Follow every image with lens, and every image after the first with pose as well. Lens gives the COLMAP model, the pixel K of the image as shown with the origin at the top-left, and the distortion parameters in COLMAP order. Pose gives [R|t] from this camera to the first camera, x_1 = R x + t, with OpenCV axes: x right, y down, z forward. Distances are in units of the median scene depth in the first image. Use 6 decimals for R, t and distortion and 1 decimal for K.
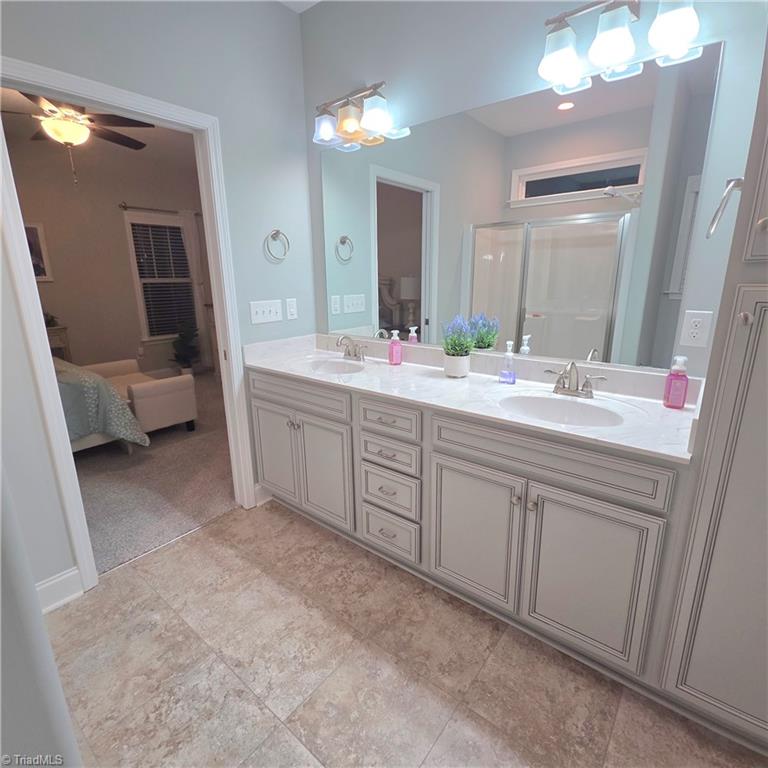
lens RADIAL K [[415.0, 0, 385.0], [0, 415.0, 383.2], [0, 0, 1]] dist [0.004350, -0.002398]
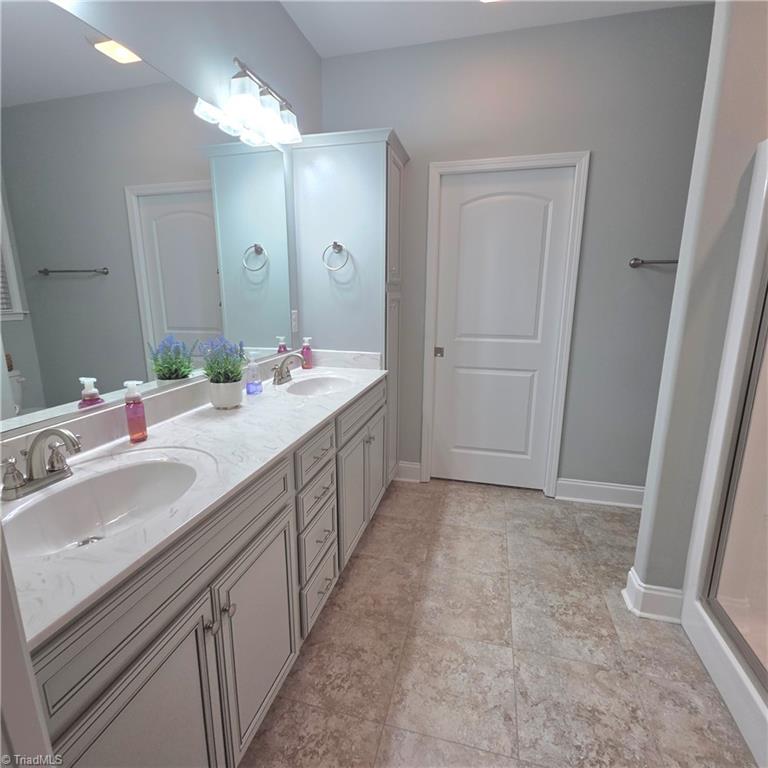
lens RADIAL K [[415.0, 0, 386.9], [0, 415.0, 382.5], [0, 0, 1]] dist [0.004350, -0.002398]
pose [[-0.415380, -0.182596, 0.891133, -0.930488], [0.236338, 0.924341, 0.299563, -0.313812], [-0.878410, 0.335041, -0.340799, 1.328943]]
